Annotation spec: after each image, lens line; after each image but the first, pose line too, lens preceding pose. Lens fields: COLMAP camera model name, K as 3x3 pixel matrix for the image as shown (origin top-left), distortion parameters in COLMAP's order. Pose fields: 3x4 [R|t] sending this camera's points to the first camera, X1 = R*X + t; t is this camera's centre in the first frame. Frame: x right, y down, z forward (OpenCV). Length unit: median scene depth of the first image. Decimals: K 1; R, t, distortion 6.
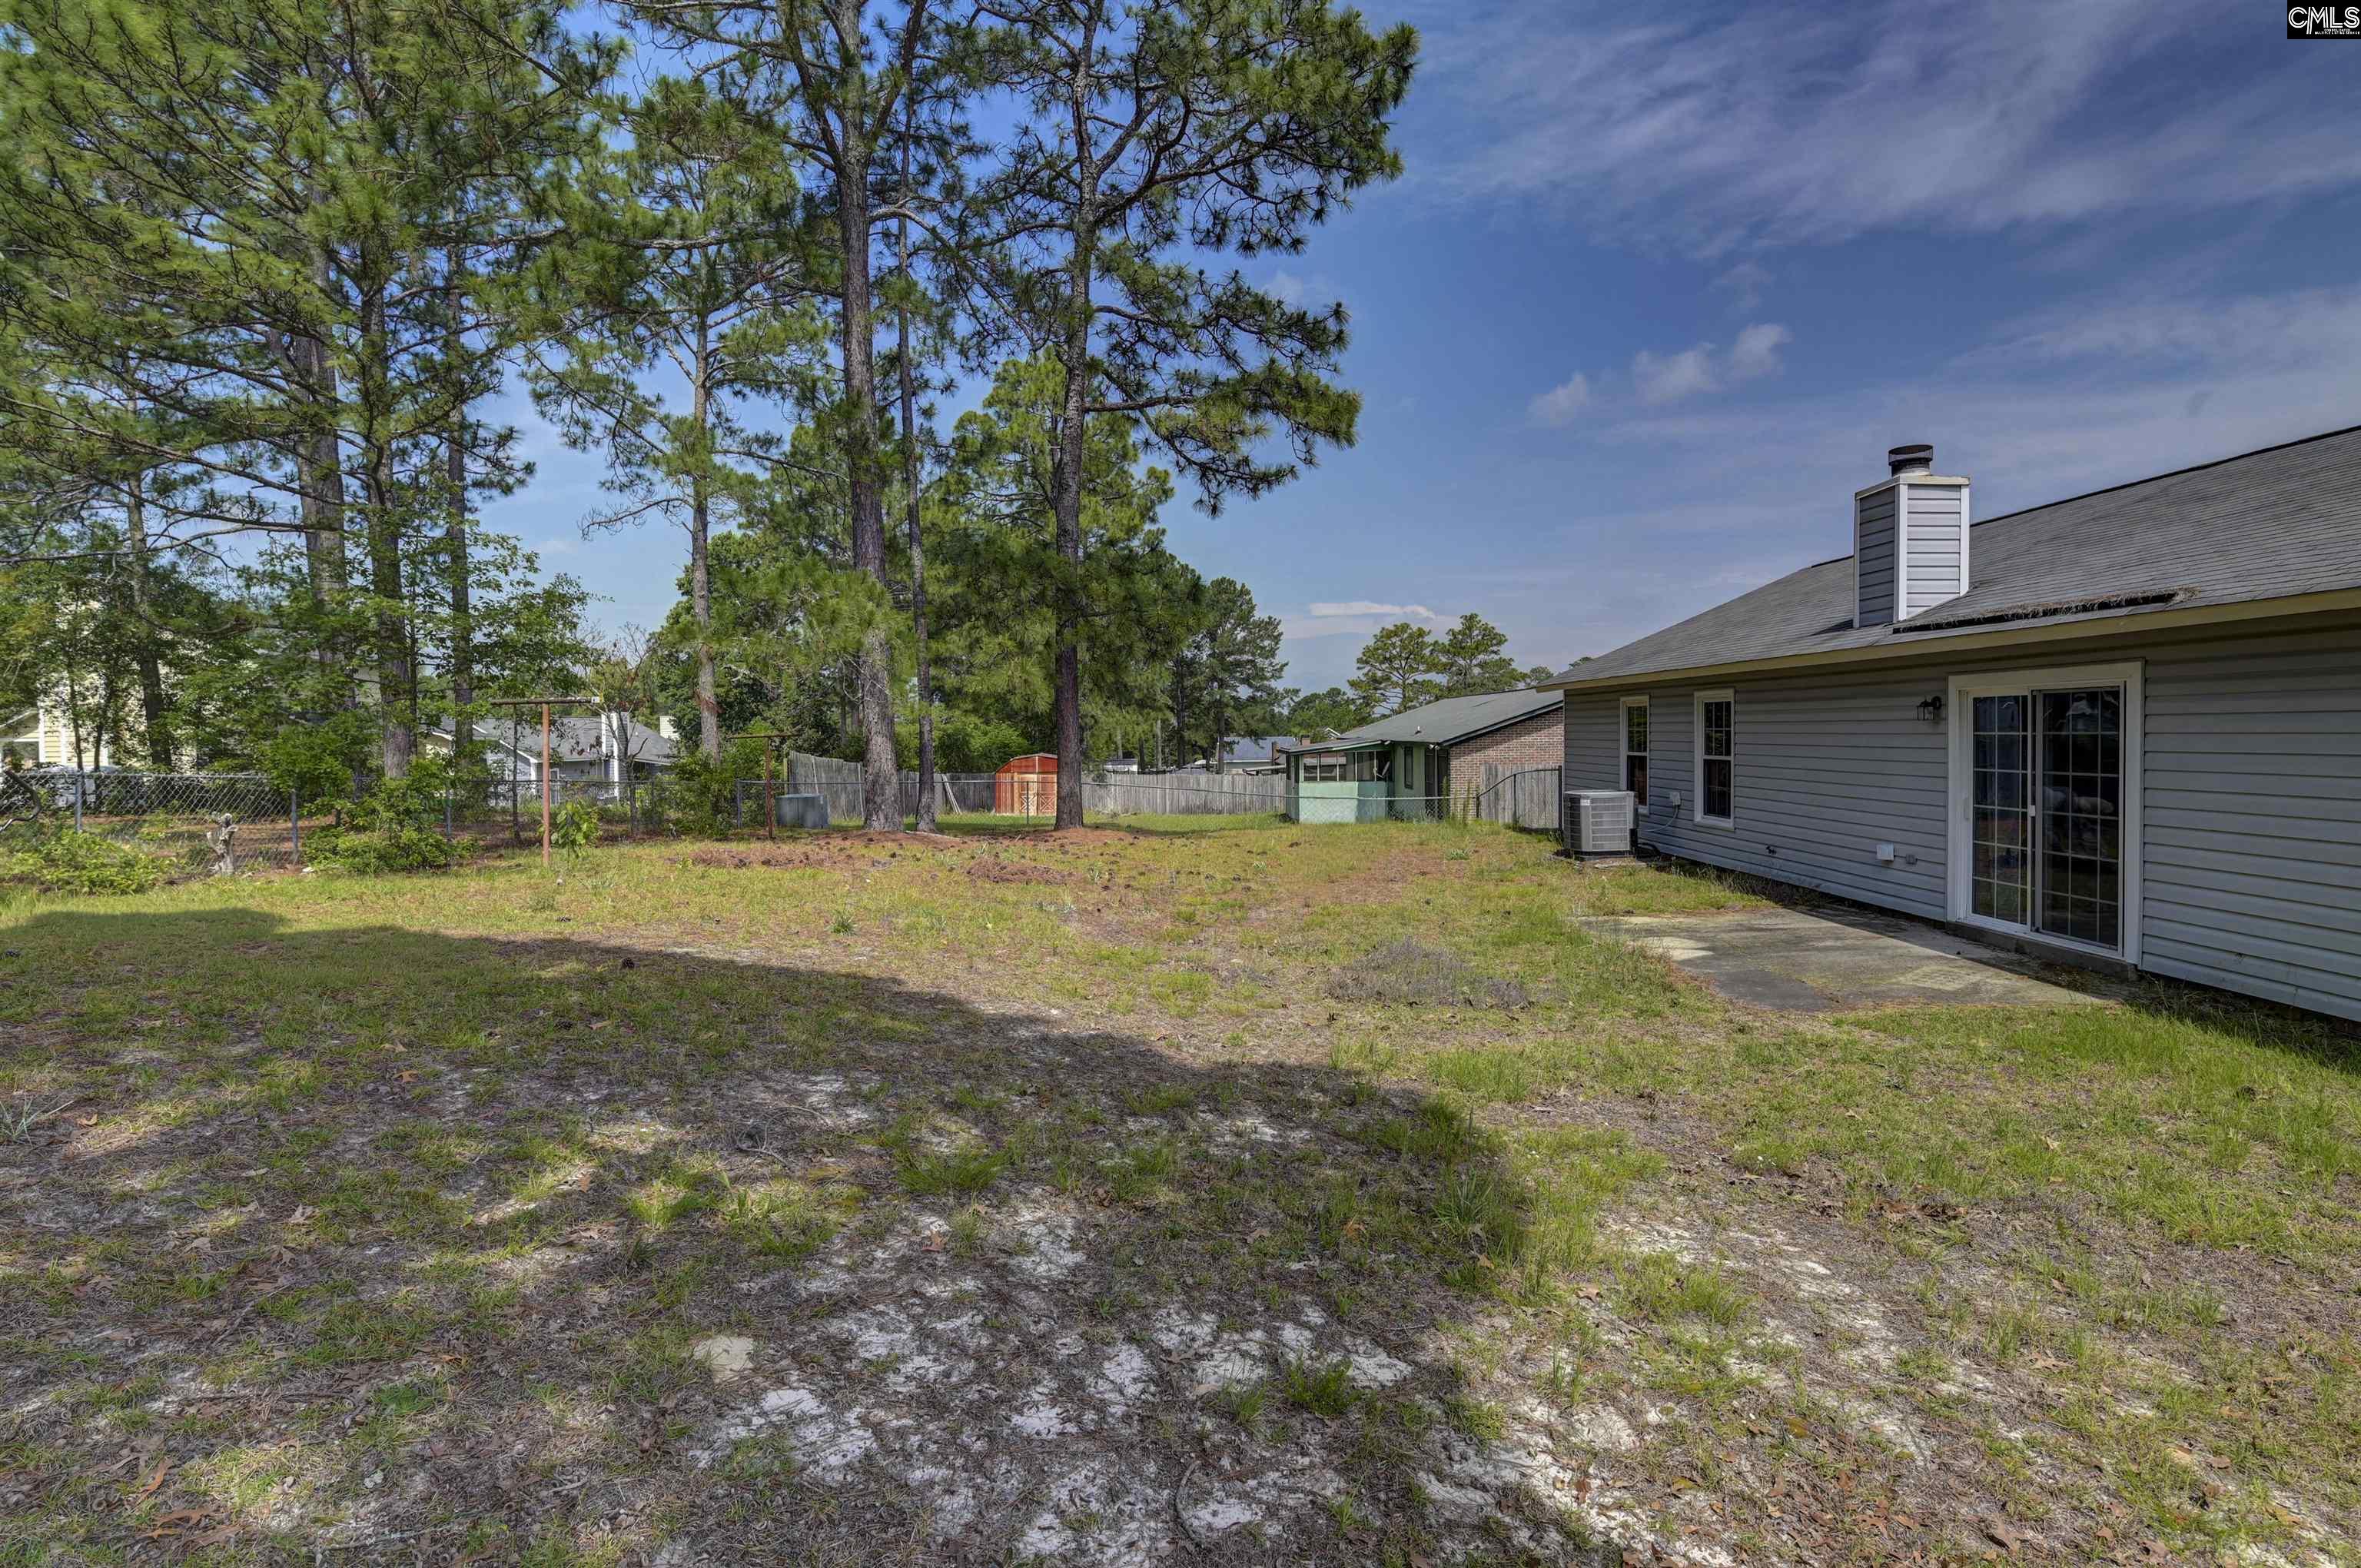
lens RADIAL K [[1161.2, 0, 1176.8], [0, 1161.2, 728.6], [0, 0, 1]] dist [0.003219, 0.000245]
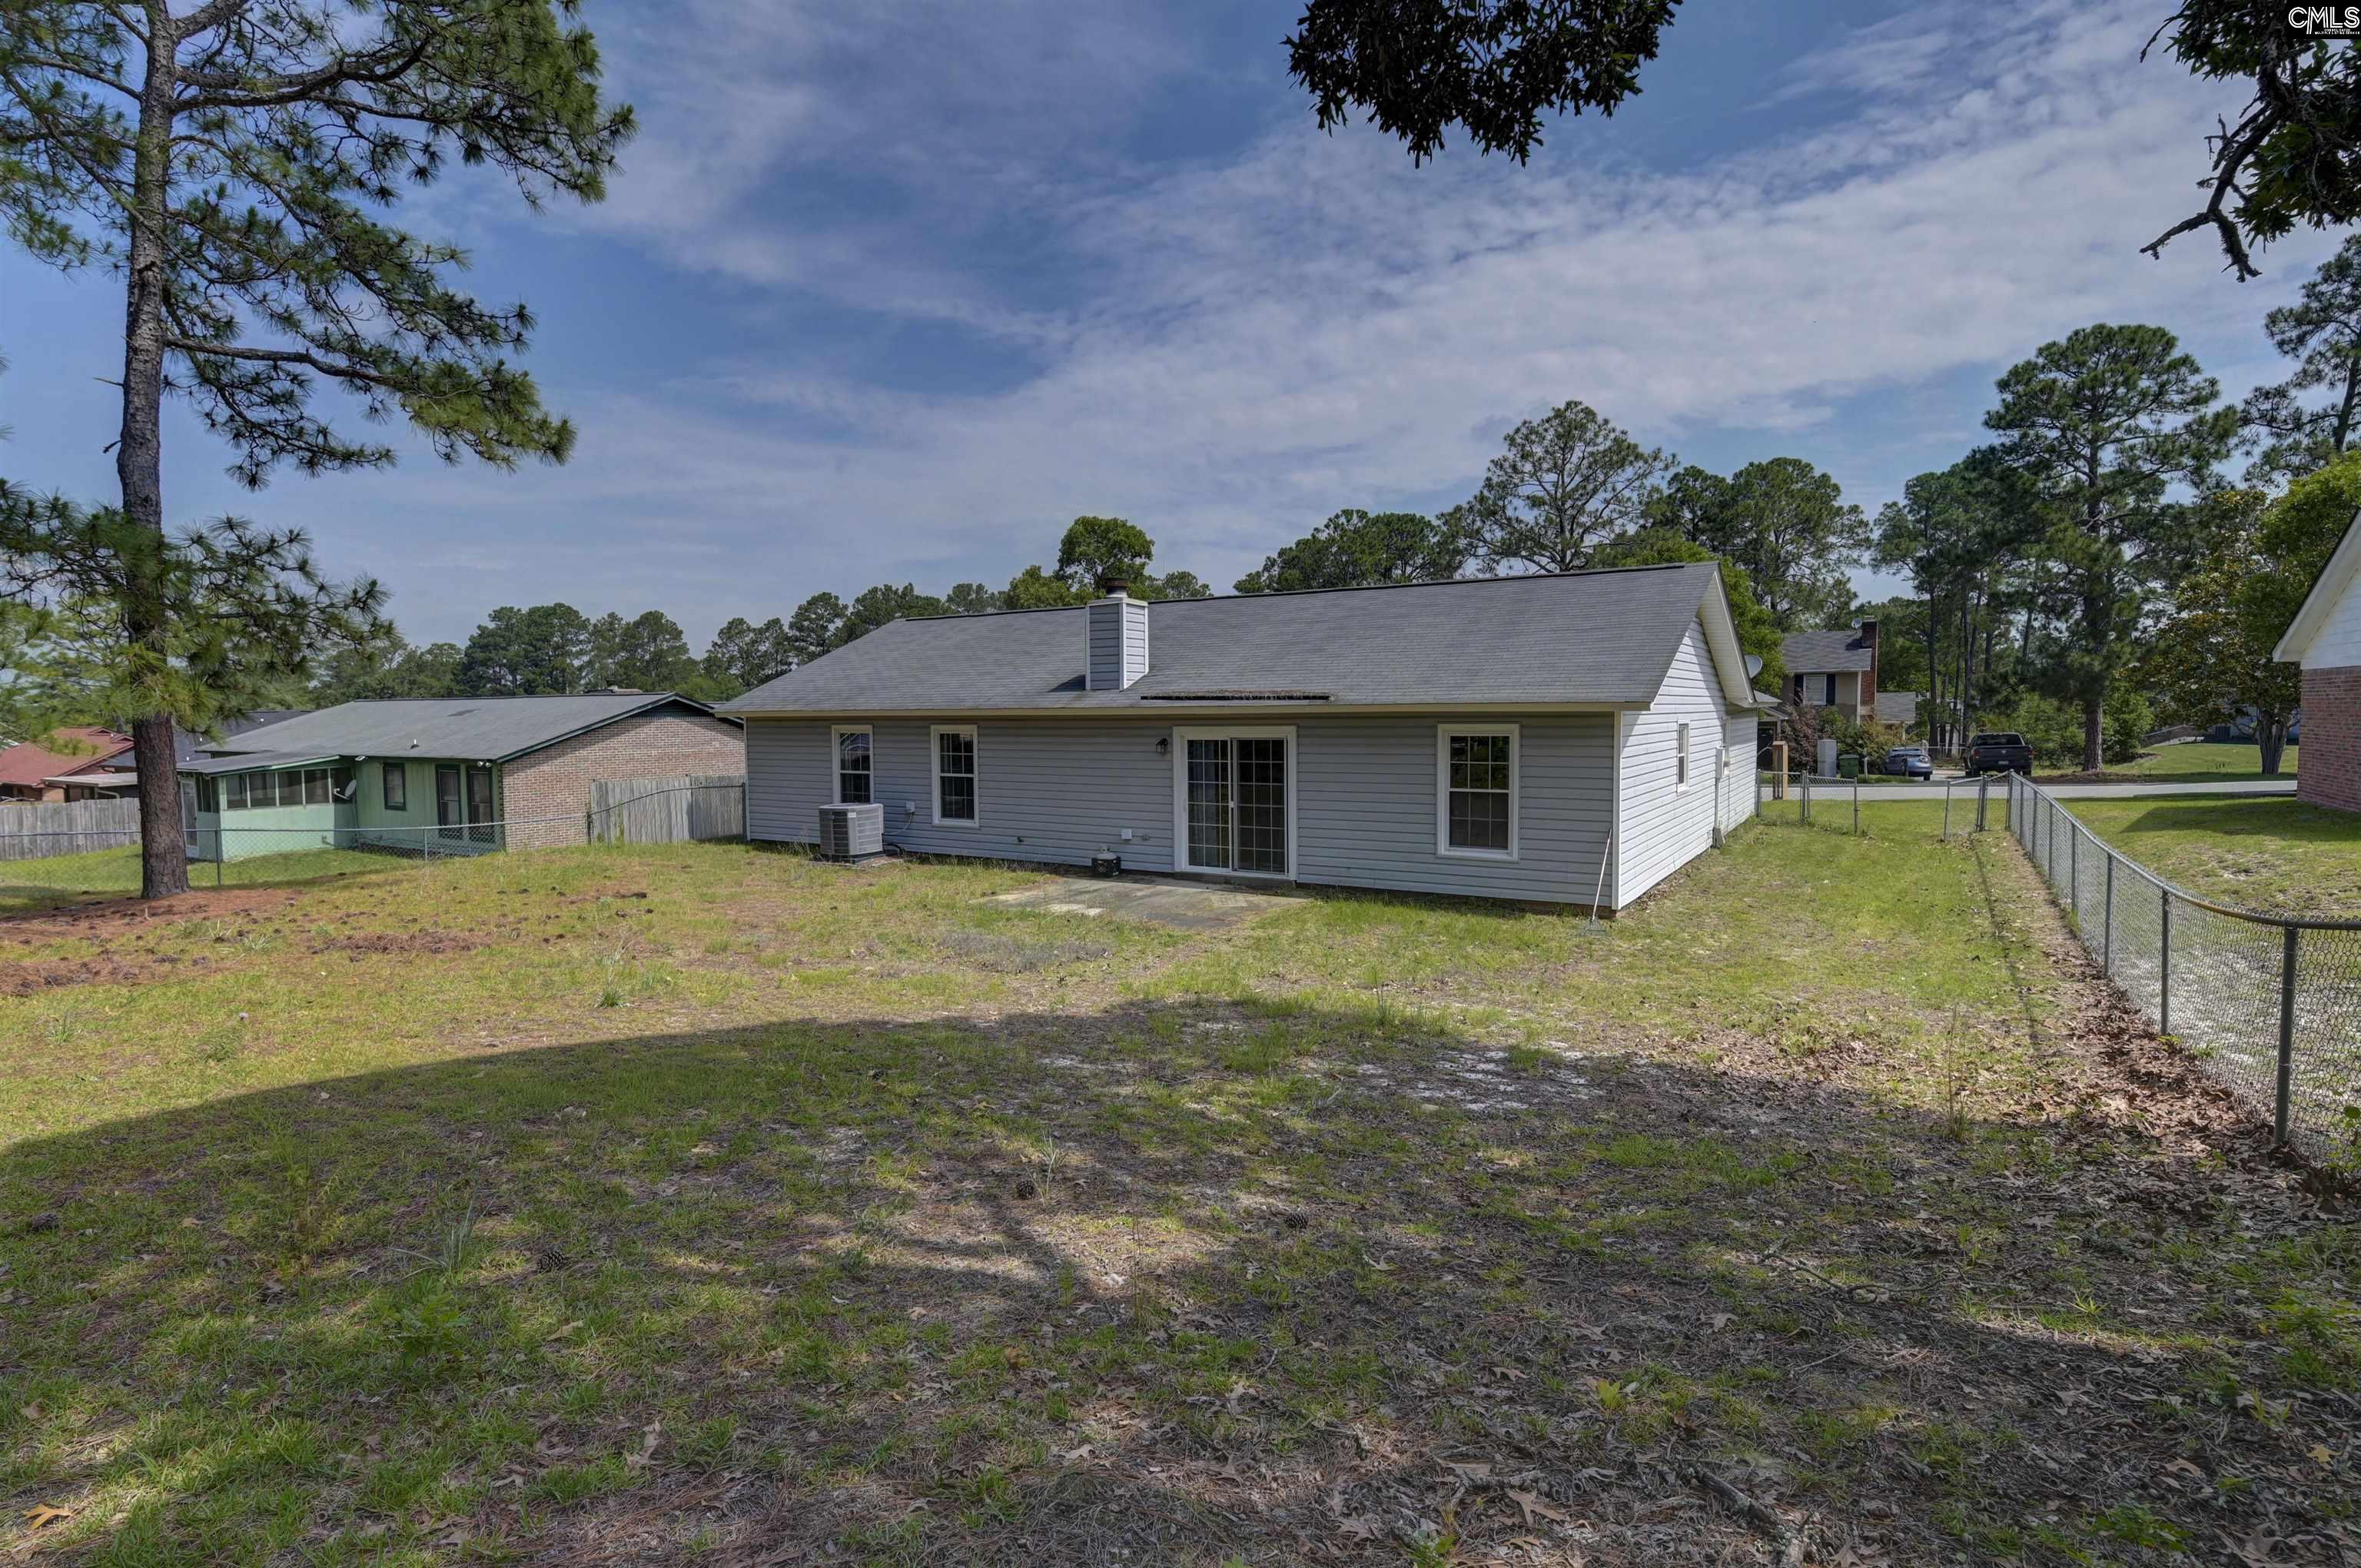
lens RADIAL K [[1161.2, 0, 1176.8], [0, 1161.2, 728.6], [0, 0, 1]] dist [0.003219, 0.000245]
pose [[0.561546, -0.008366, 0.827403, -0.504013], [0.003348, 0.999964, 0.007839, -0.038448], [-0.827439, -0.001632, 0.561553, 0.036457]]
